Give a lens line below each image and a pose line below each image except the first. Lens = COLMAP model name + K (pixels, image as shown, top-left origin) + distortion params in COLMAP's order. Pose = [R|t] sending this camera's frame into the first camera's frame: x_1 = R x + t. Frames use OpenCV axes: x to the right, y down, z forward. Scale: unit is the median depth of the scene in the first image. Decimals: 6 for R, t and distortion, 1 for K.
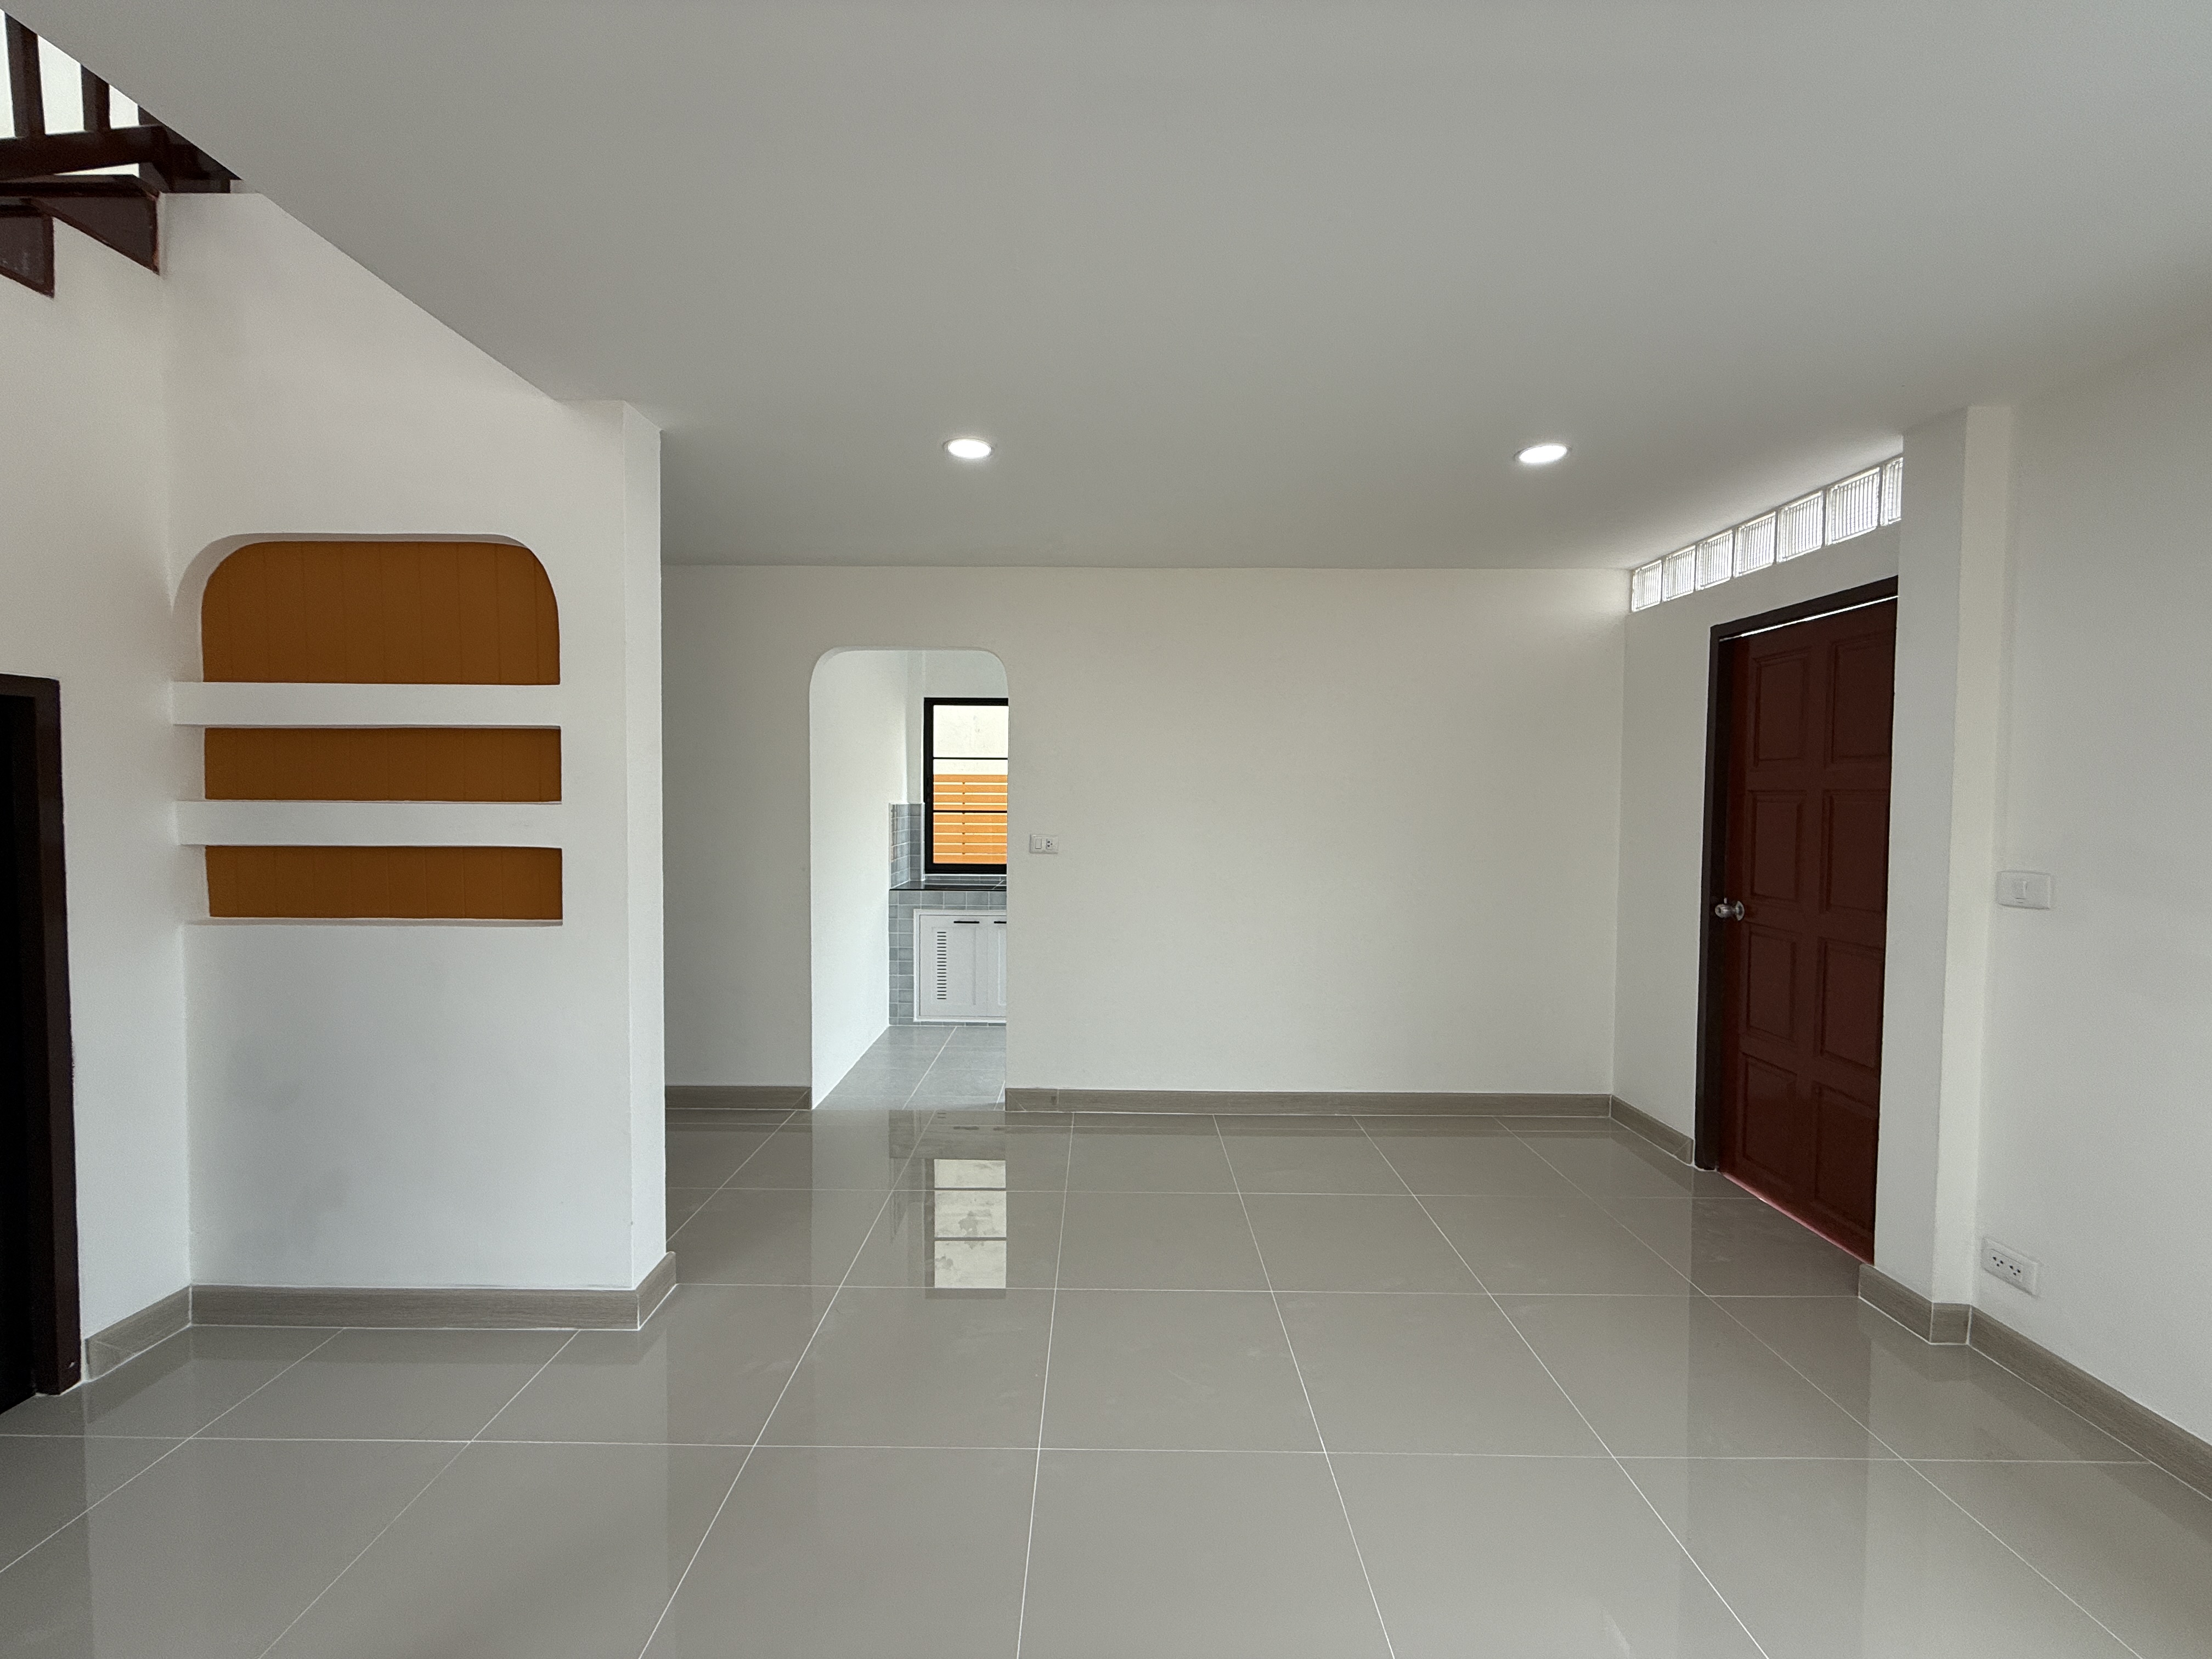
lens RADIAL K [[885.8, 0, 1099.7], [0, 885.8, 832.4], [0, 0, 1]] dist [0.000547, 0.000151]
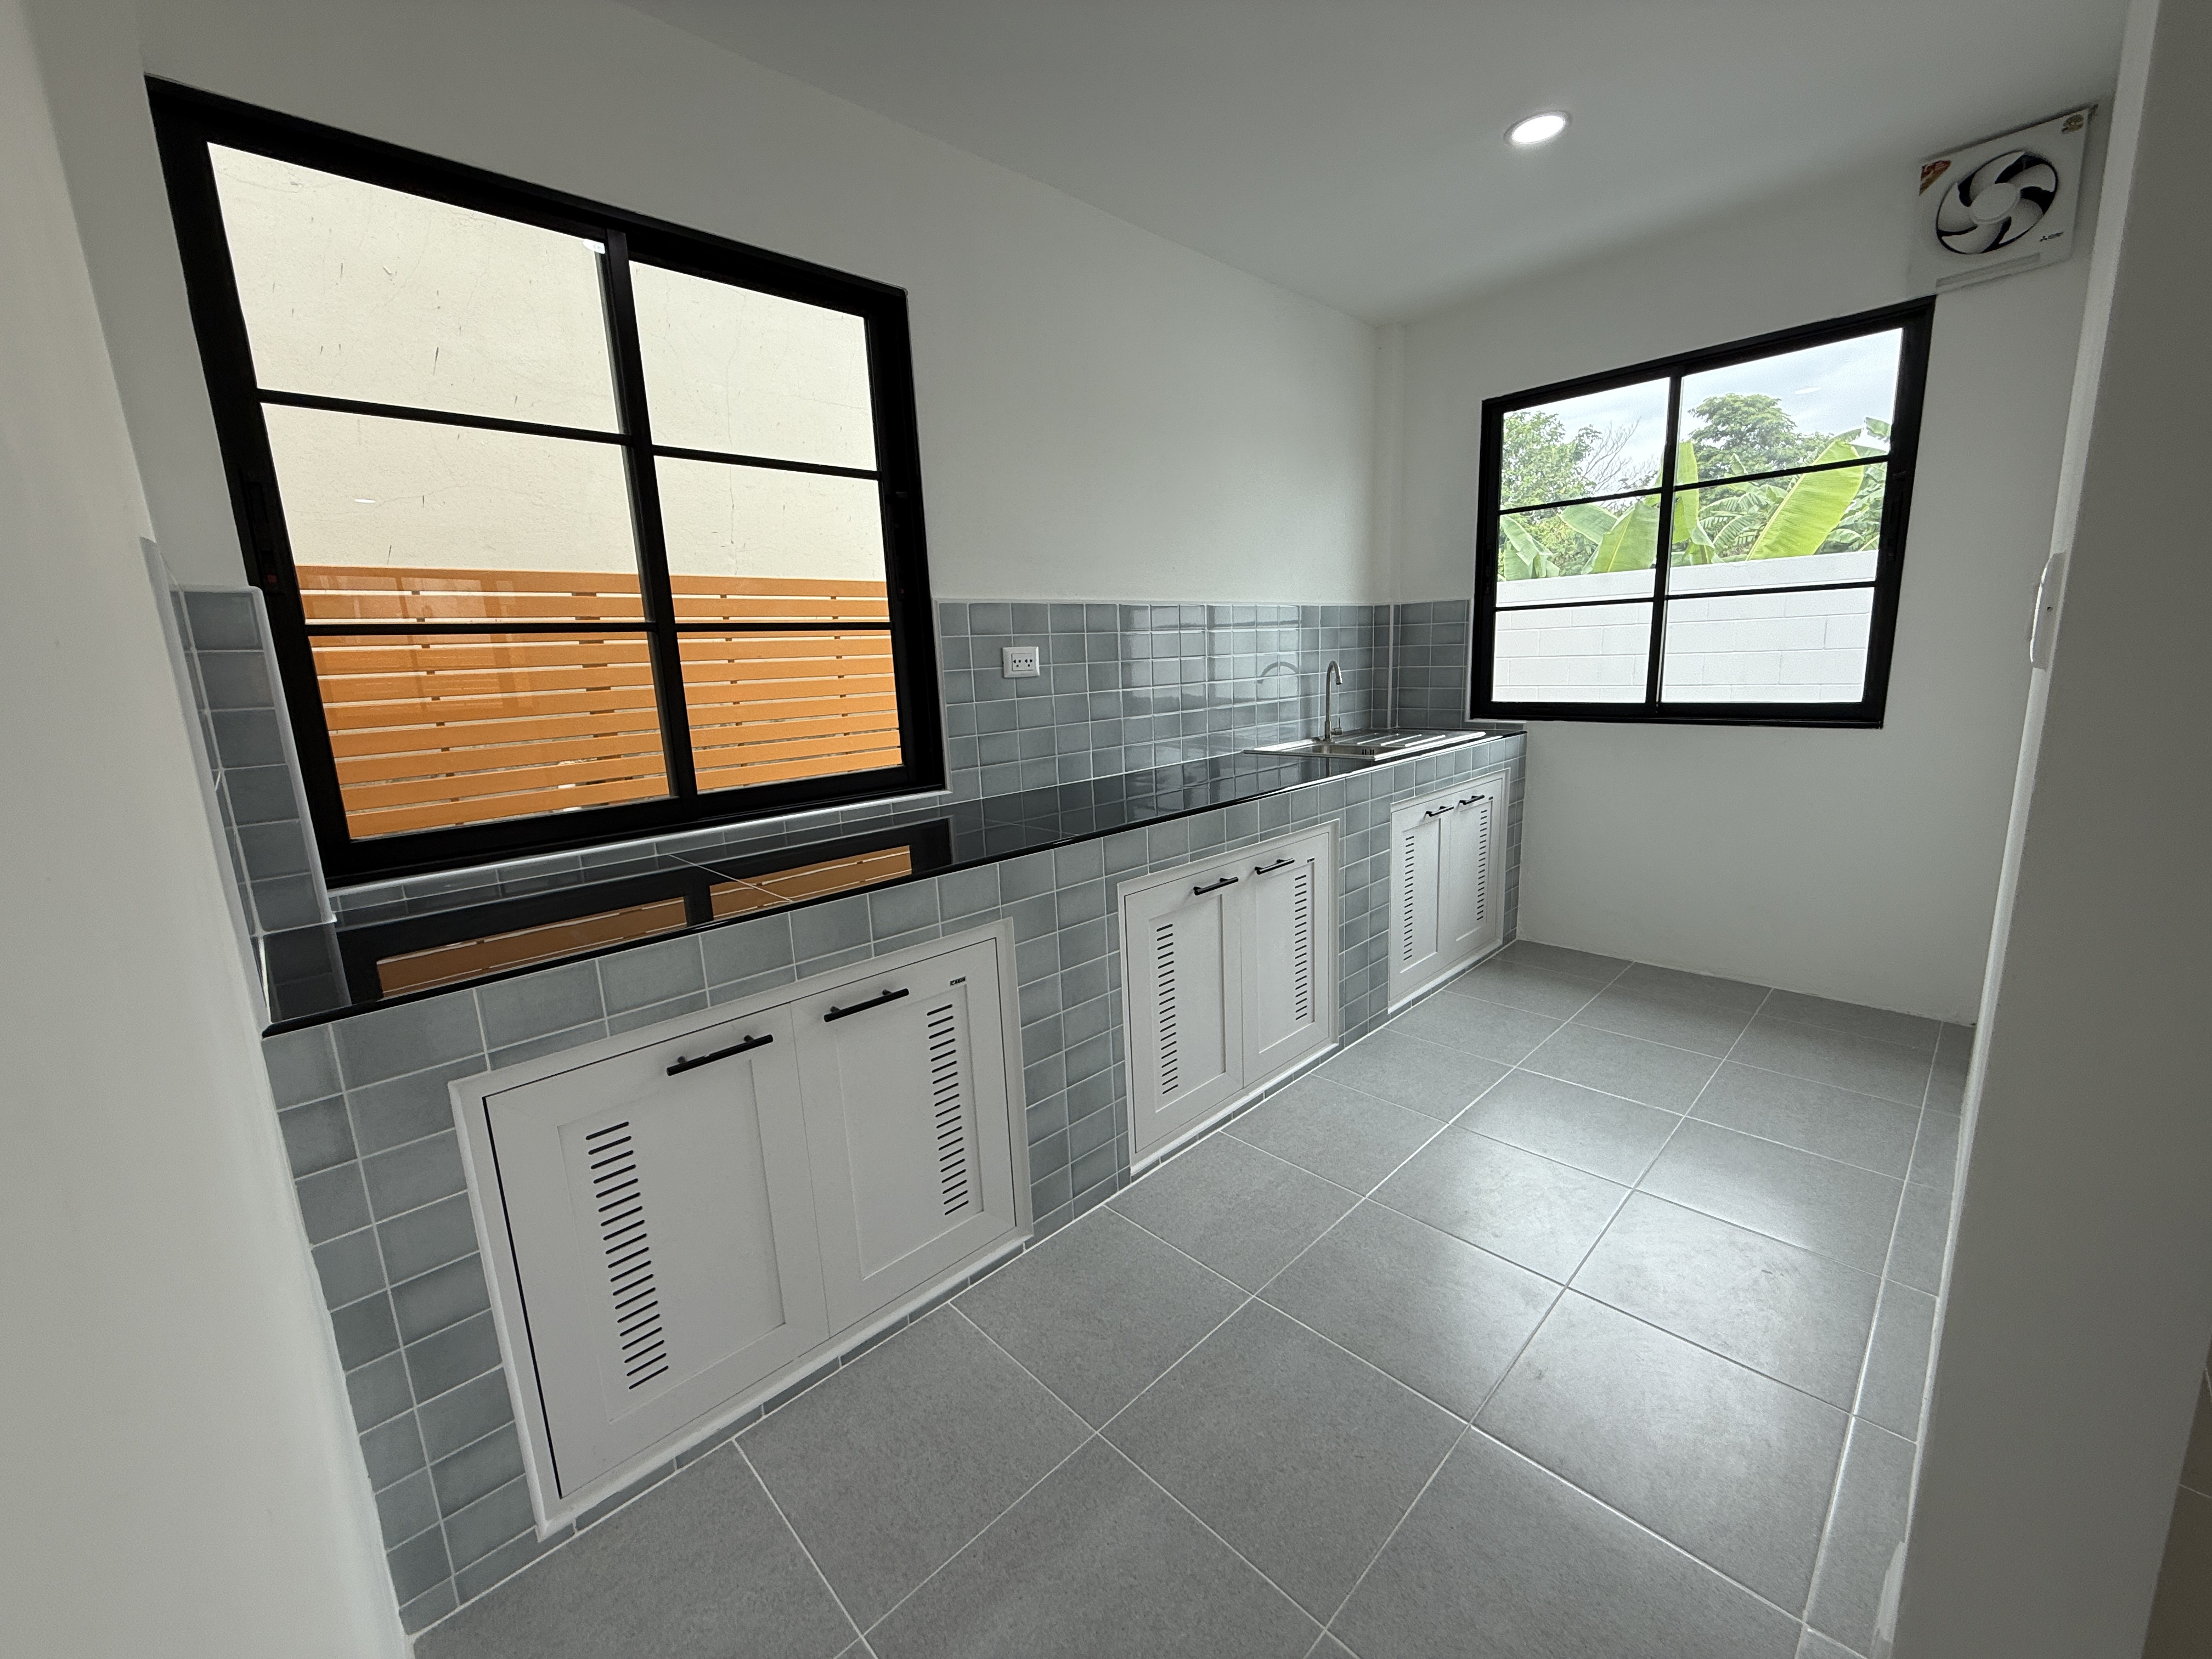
lens RADIAL K [[885.8, 0, 1114.1], [0, 885.8, 824.4], [0, 0, 1]] dist [0.000547, 0.000151]
pose [[0.713102, -0.170617, 0.679982, -0.228652], [0.071440, 0.982569, 0.171621, 0.002642], [-0.697411, -0.073805, 0.712861, 0.746610]]
